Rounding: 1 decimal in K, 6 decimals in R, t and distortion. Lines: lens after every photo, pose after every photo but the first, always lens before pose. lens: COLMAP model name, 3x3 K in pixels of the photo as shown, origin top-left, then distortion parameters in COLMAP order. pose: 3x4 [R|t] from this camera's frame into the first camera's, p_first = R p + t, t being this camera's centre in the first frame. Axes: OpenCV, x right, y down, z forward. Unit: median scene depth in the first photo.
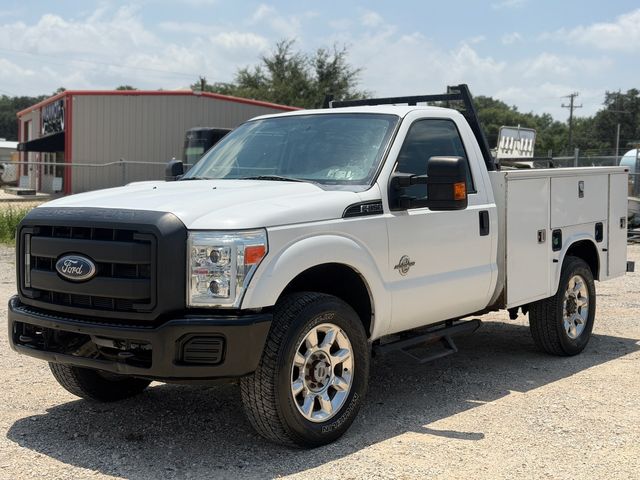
lens RADIAL K [[907.7, 0, 320.0], [0, 907.7, 240.0], [0, 0, 1]] dist [0.135132, -0.072216]
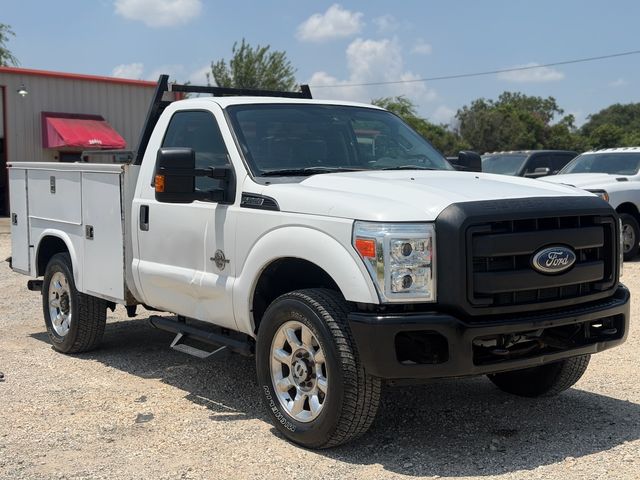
lens RADIAL K [[907.7, 0, 320.0], [0, 907.7, 240.0], [0, 0, 1]] dist [0.135132, -0.072216]
pose [[0.250656, -0.074841, 0.965179, -0.925914], [0.076609, 0.995414, 0.057290, -0.047280], [-0.965040, 0.059581, 0.255240, 0.733737]]
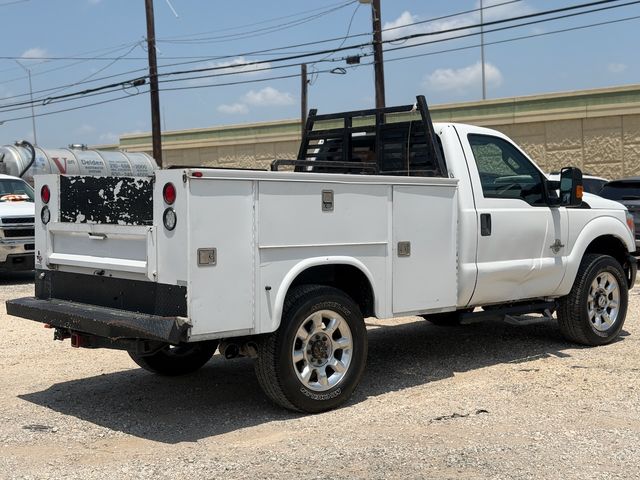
lens RADIAL K [[907.7, 0, 320.0], [0, 907.7, 240.0], [0, 0, 1]] dist [0.135132, -0.072216]
pose [[-0.989089, 0.006209, 0.147186, 0.271341], [0.023727, 0.992782, 0.117564, -0.175142], [-0.145394, 0.119773, -0.982097, 2.734588]]
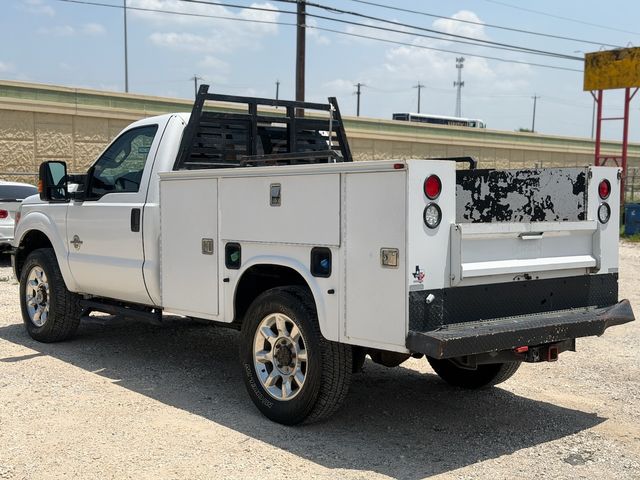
lens RADIAL K [[861.1, 0, 306.8], [0, 861.1, 239.5], [0, 0, 1]] dist [0.116401, -0.125788]
pose [[-0.192282, 0.058445, -0.979598, 1.459645], [-0.078182, 0.994140, 0.074659, -0.112328], [0.978220, 0.090942, -0.186586, 1.780528]]
